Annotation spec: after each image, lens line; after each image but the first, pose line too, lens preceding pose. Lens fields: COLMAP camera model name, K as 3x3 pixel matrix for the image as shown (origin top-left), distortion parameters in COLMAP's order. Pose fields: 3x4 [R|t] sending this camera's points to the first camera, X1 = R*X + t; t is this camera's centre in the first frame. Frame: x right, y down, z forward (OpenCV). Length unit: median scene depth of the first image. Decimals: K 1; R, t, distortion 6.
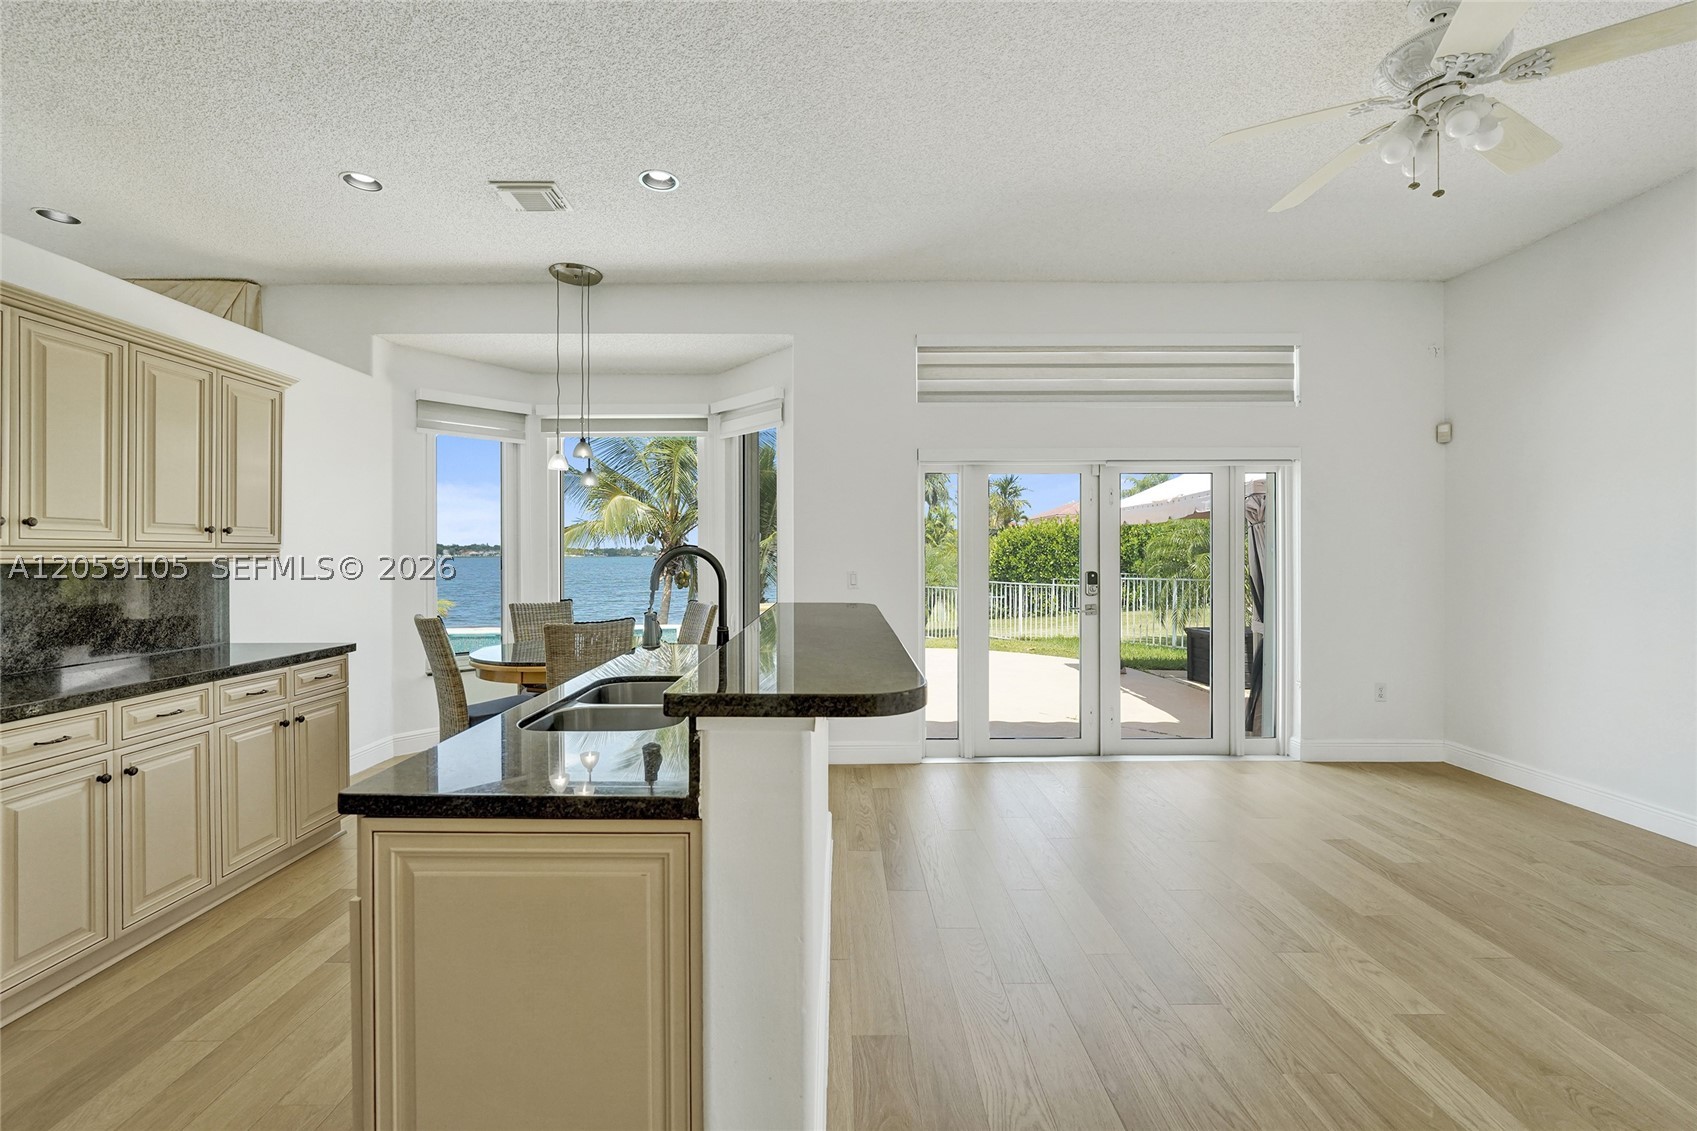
lens RADIAL K [[700.3, 0, 828.2], [0, 700.3, 557.8], [0, 0, 1]] dist [-0.014101, 0.005050]
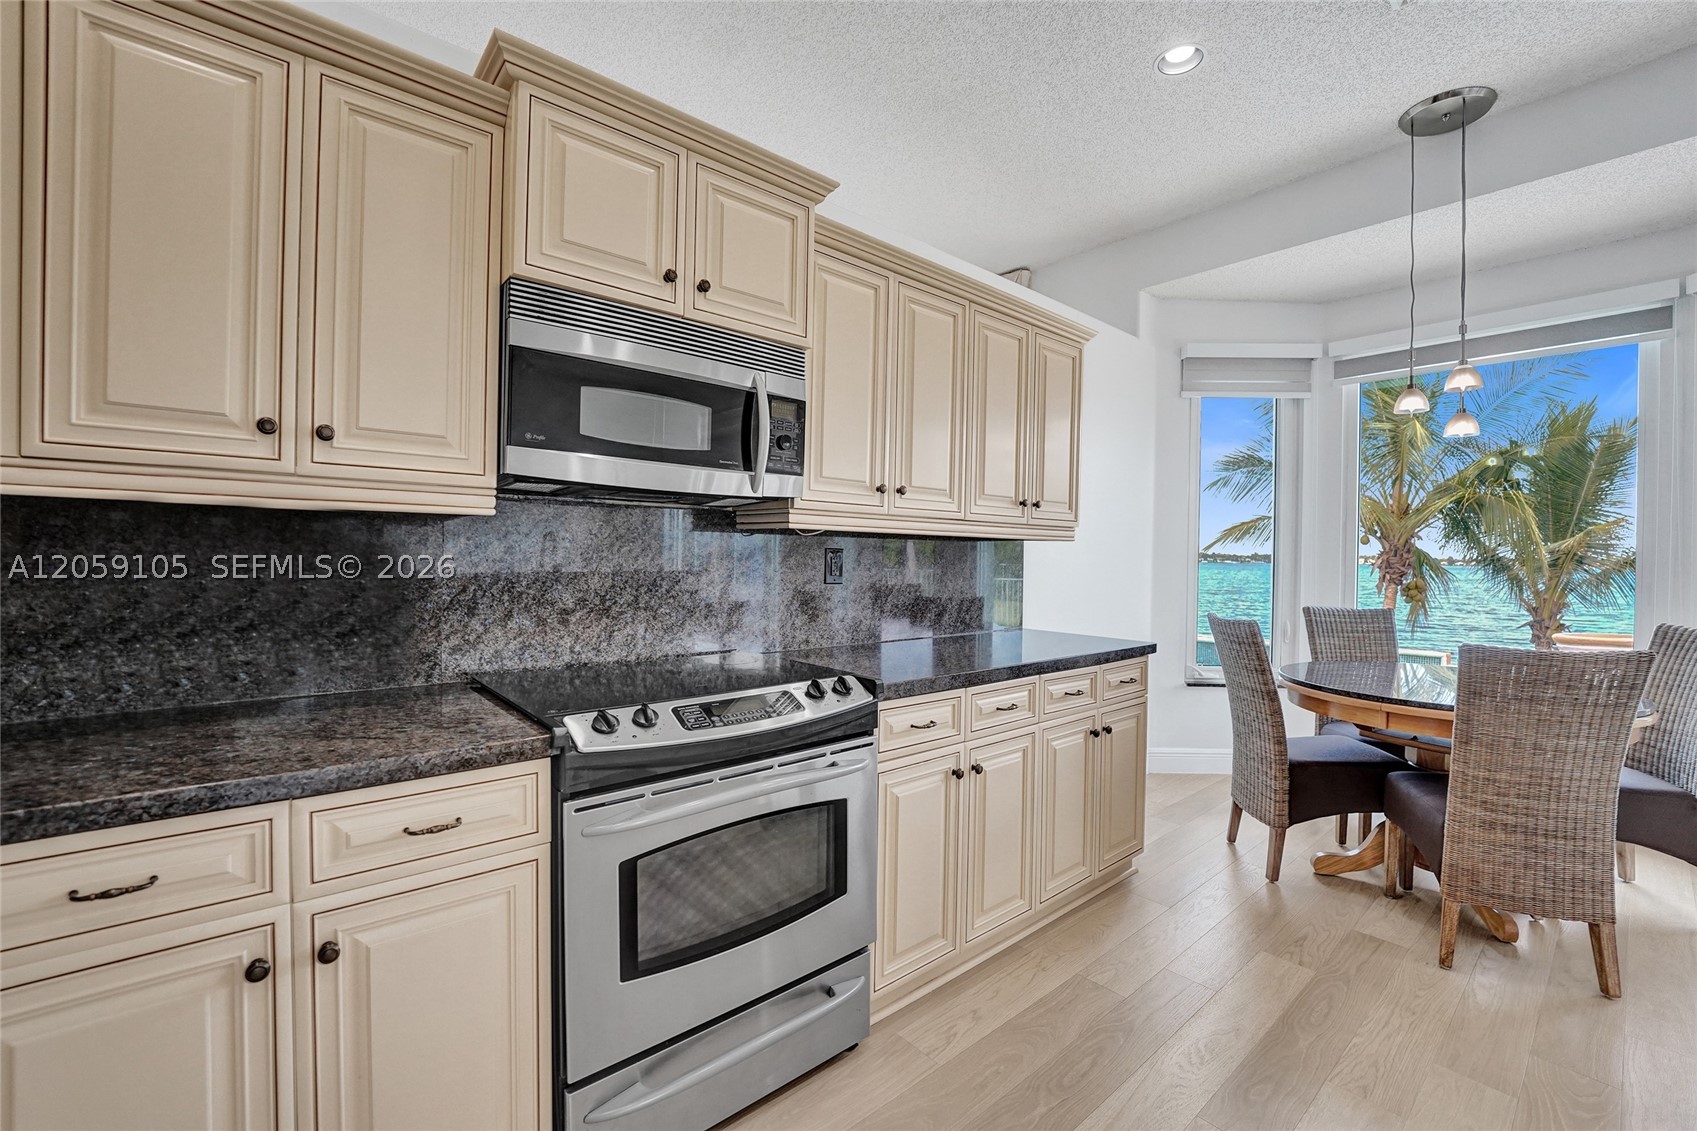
lens RADIAL K [[692.5, 0, 843.1], [0, 692.5, 556.8], [0, 0, 1]] dist [-0.022242, -0.000001]
pose [[0.653741, 0.015954, -0.756550, -0.265491], [-0.019929, 0.999794, 0.003862, 0.022663], [0.756456, 0.012552, 0.653925, 0.171234]]
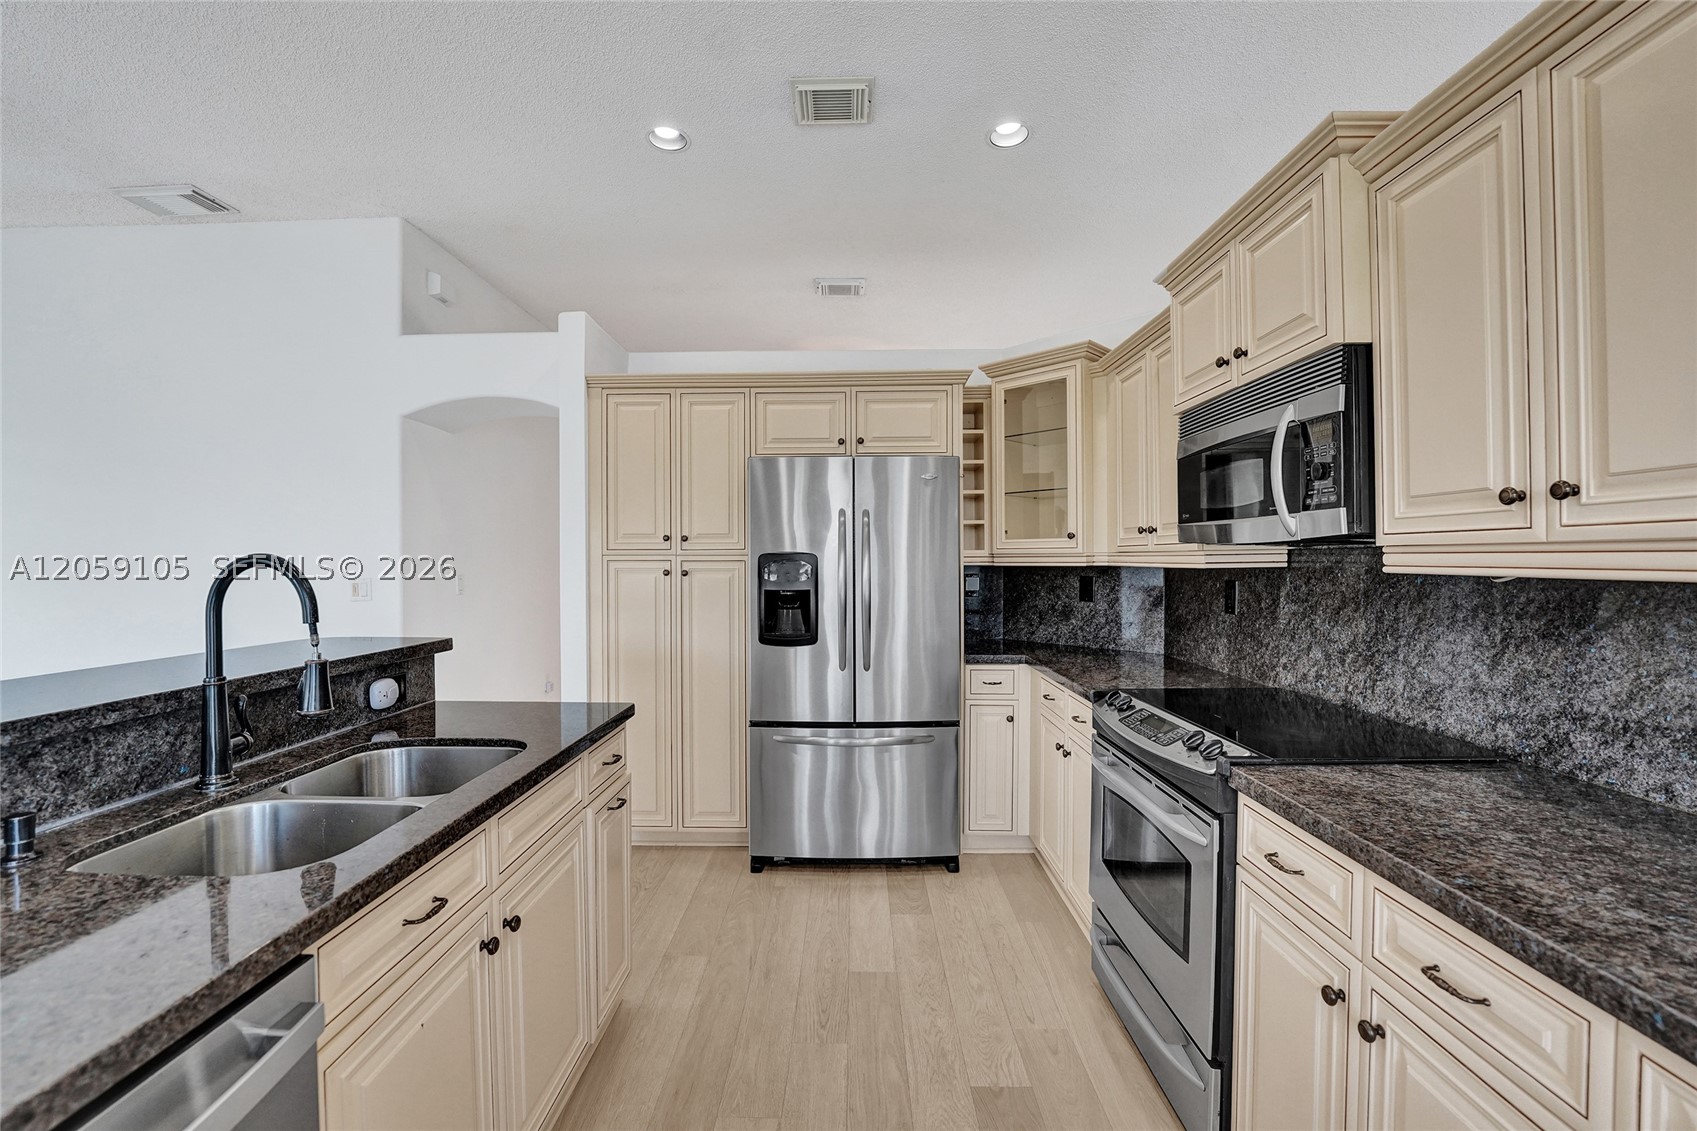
lens RADIAL K [[692.9, 0, 830.6], [0, 692.9, 574.1], [0, 0, 1]] dist [-0.020770, 0.000122]
pose [[-0.999360, -0.033820, 0.011682, -0.367411], [-0.033500, 0.999087, 0.026522, 0.007982], [-0.012569, 0.026114, -0.999580, 0.825657]]
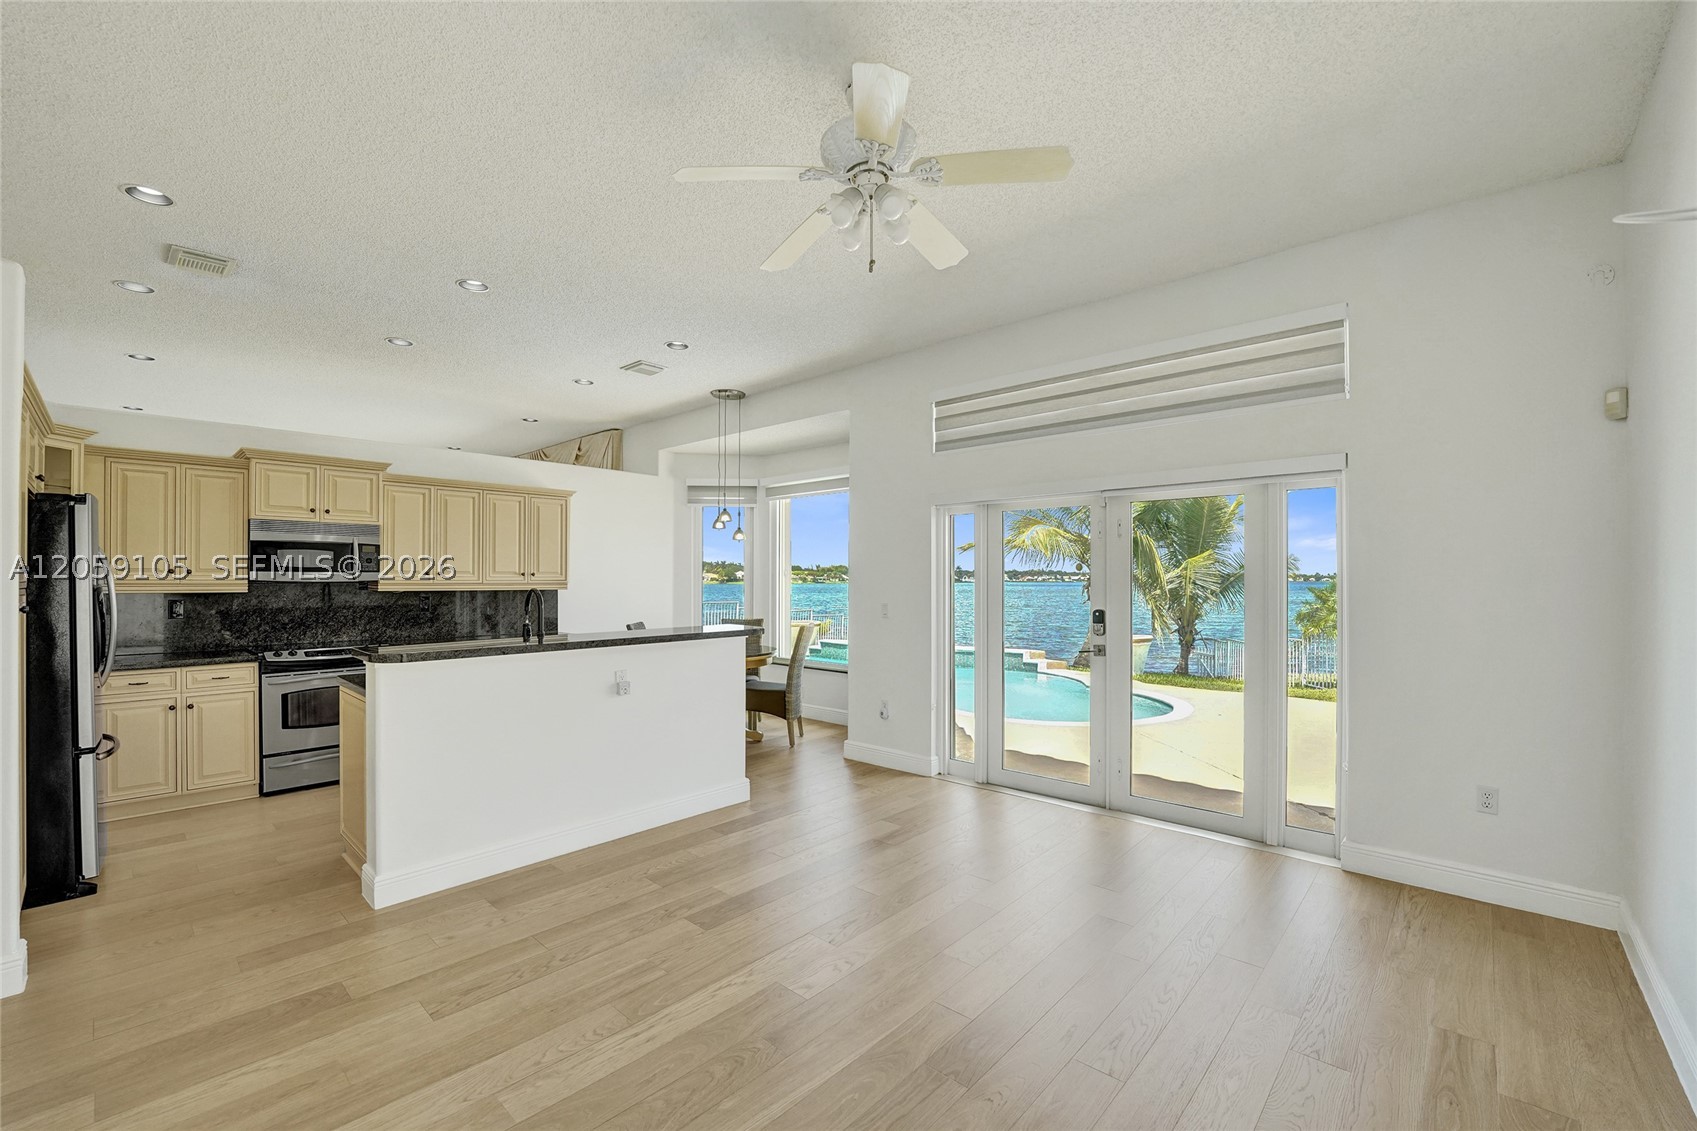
lens RADIAL K [[692.9, 0, 830.6], [0, 692.9, 574.1], [0, 0, 1]] dist [-0.020770, 0.000122]
pose [[0.737481, -0.002815, -0.675362, 0.831885], [-0.004735, 0.999945, -0.009339, -0.019131], [0.675352, 0.010085, 0.737427, 0.086348]]
